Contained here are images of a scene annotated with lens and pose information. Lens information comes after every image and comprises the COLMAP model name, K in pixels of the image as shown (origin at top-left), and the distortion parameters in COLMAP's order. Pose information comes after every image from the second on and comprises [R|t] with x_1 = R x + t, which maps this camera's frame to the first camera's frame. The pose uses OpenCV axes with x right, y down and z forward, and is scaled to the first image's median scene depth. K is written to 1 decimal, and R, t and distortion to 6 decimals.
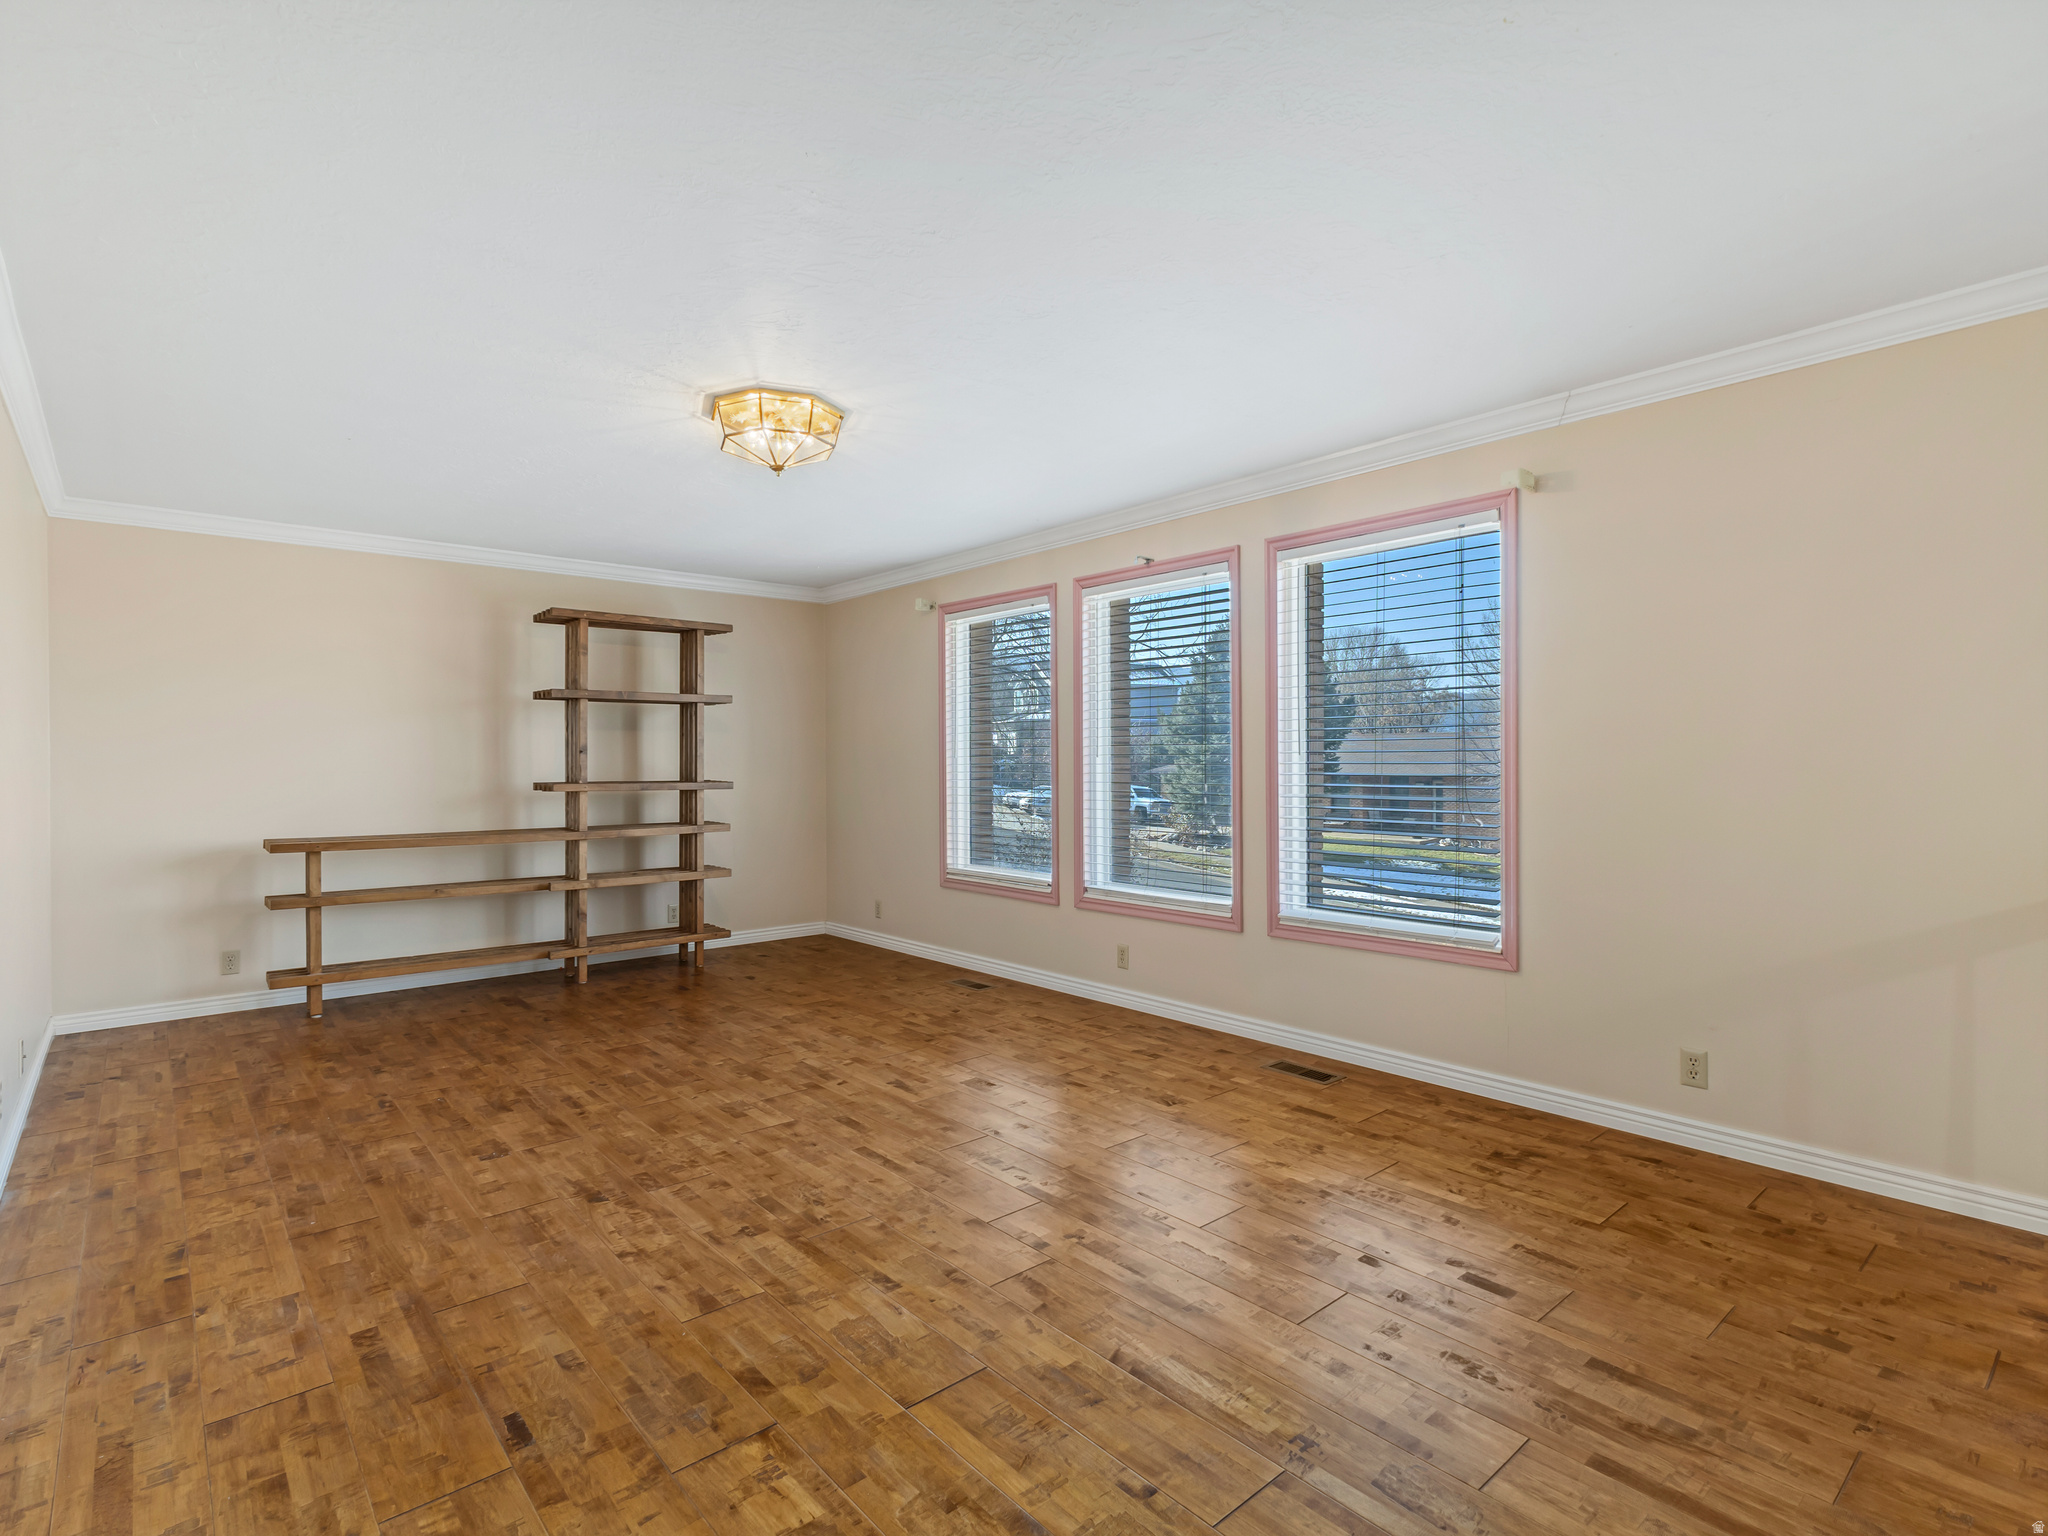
lens RADIAL K [[1026.2, 0, 1024.0], [0, 1026.2, 768.0], [0, 0, 1]] dist [0.001259, -0.000852]
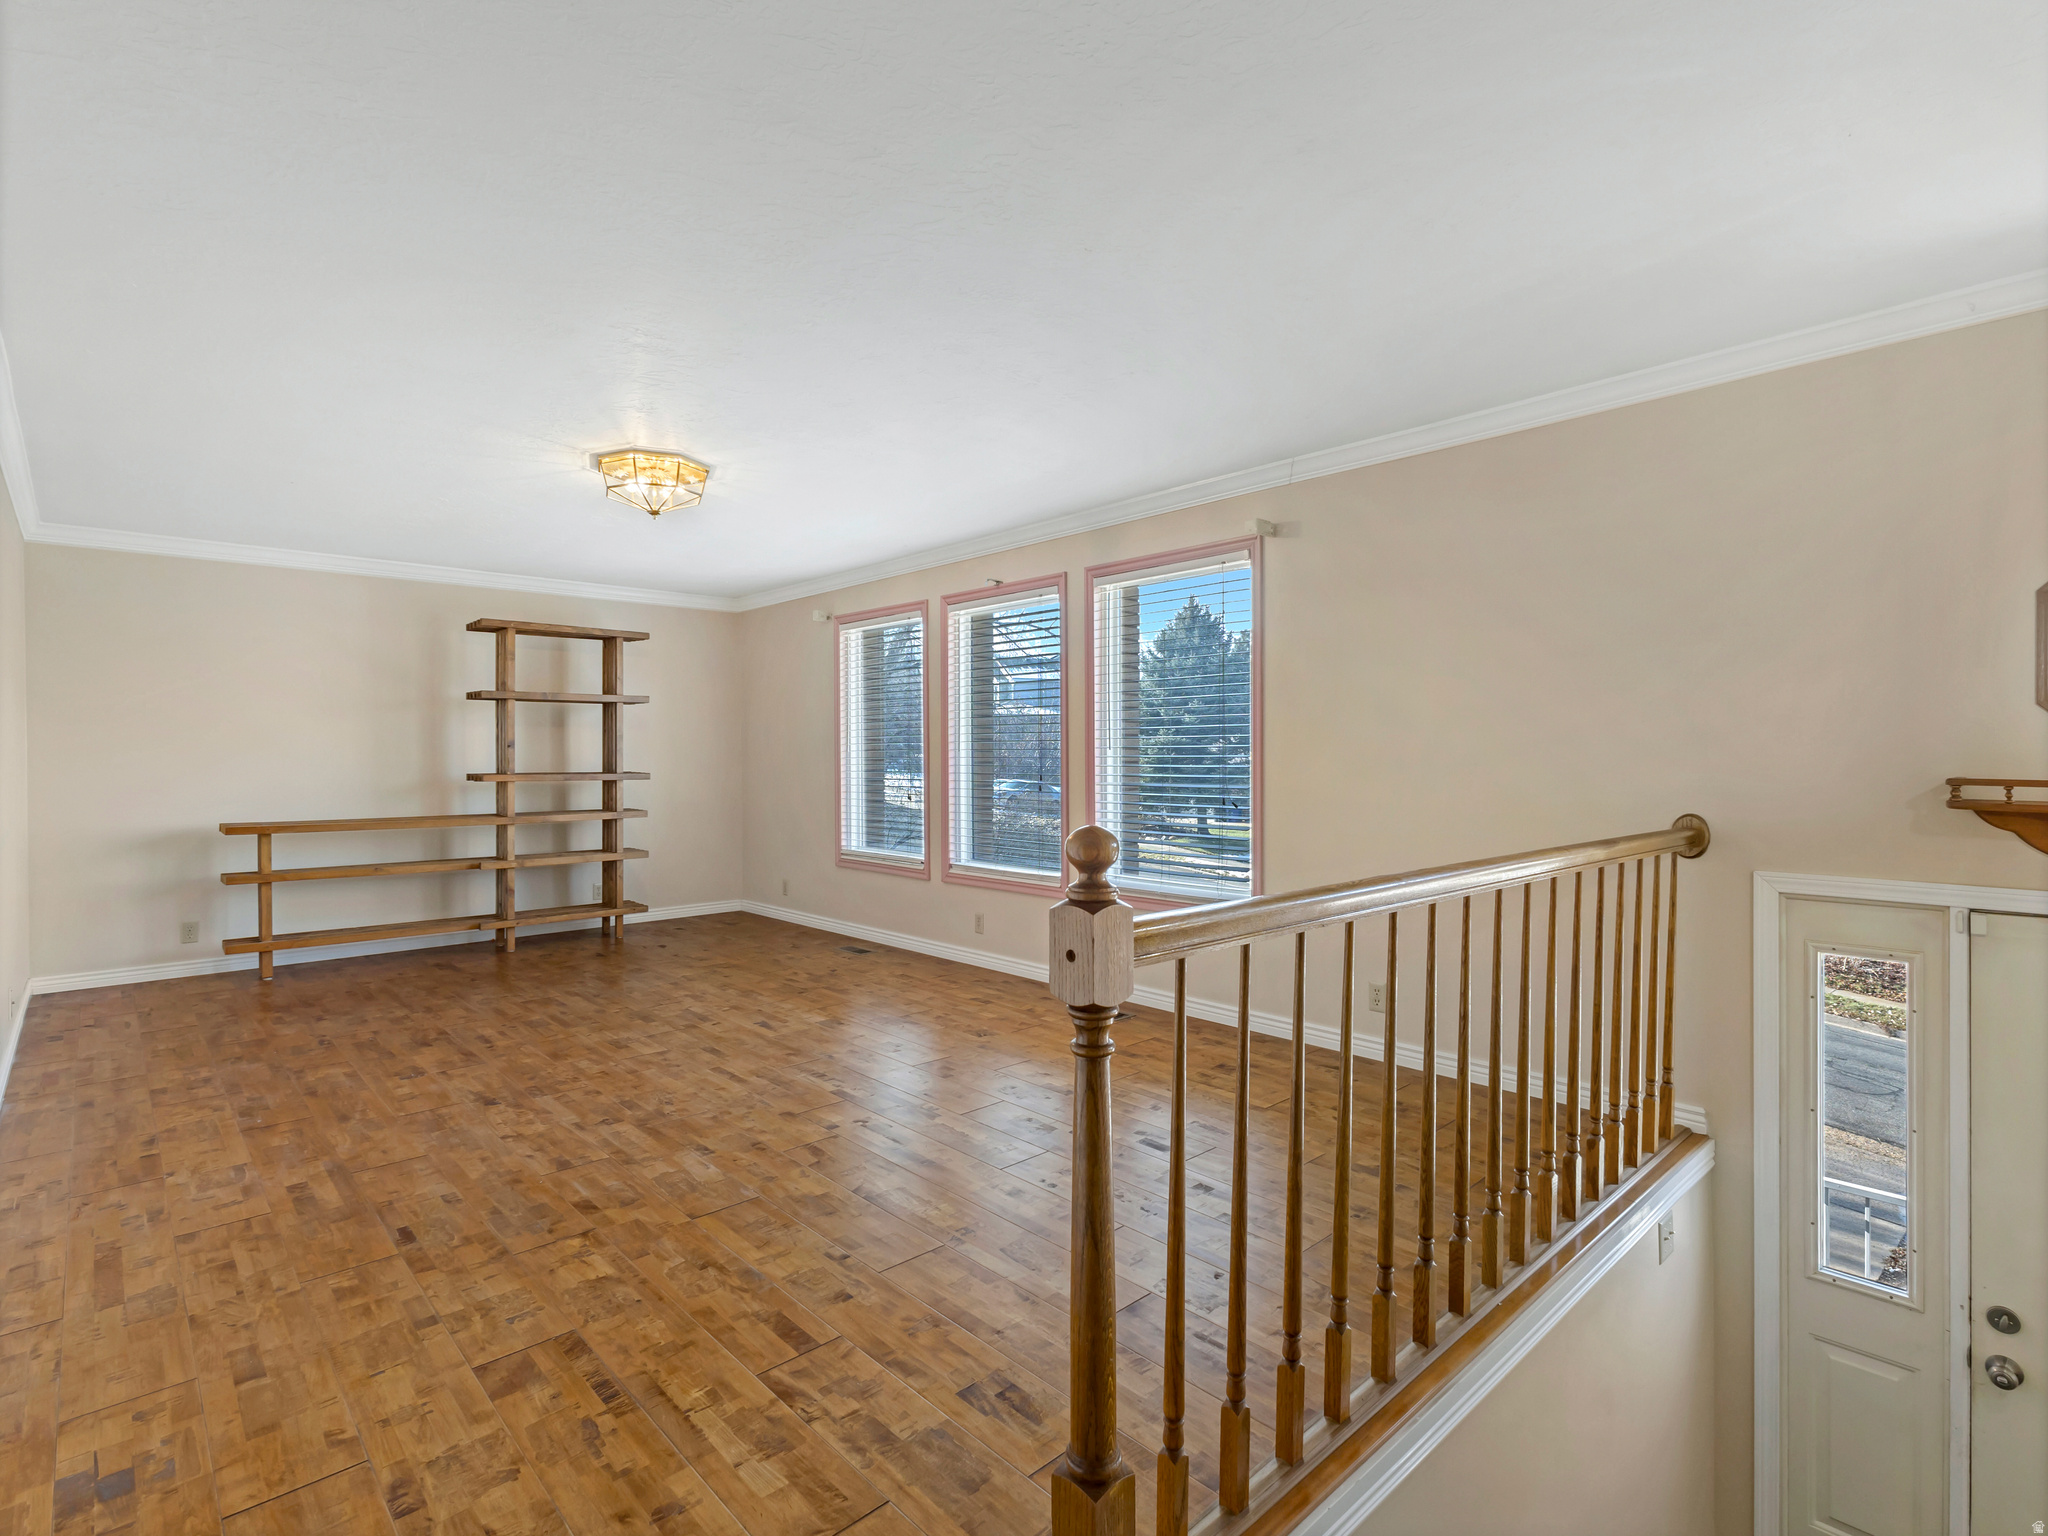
lens RADIAL K [[1009.7, 0, 1024.0], [0, 1009.7, 768.0], [0, 0, 1]] dist [0.001256, -0.000321]
pose [[0.999424, -0.000158, 0.033927, 0.124672], [-0.000056, 0.999980, 0.006305, 0.001164], [-0.033928, -0.006303, 0.999404, -0.164787]]
